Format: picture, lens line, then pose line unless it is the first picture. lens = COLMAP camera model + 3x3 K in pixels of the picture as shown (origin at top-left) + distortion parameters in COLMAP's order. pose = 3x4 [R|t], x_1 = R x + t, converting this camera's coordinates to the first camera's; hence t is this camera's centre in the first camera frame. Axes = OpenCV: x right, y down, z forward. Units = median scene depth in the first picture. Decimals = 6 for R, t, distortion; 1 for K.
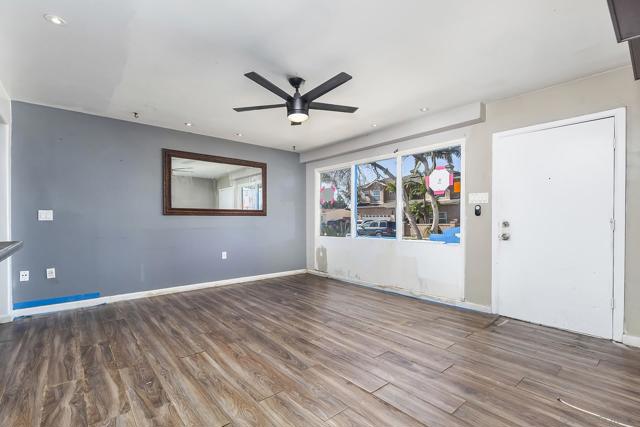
lens RADIAL K [[293.3, 0, 319.2], [0, 293.3, 220.7], [0, 0, 1]] dist [0.009063, -0.001974]
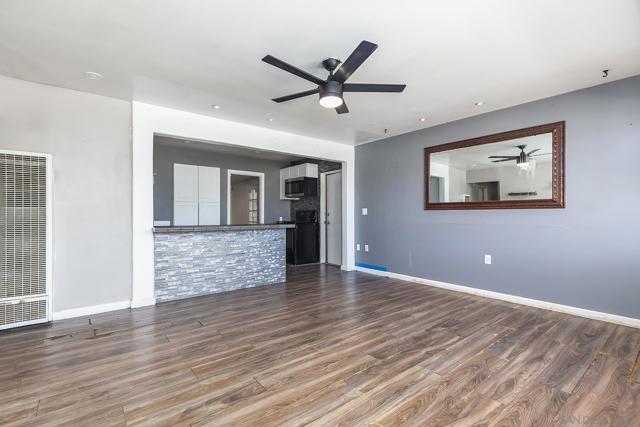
lens RADIAL K [[293.3, 0, 319.0], [0, 293.3, 212.4], [0, 0, 1]] dist [0.009063, -0.001974]
pose [[-0.026705, -0.006103, -0.999625, 0.662402], [-0.003457, 0.999976, -0.006012, -0.003227], [0.999637, 0.003296, -0.026725, 0.776811]]
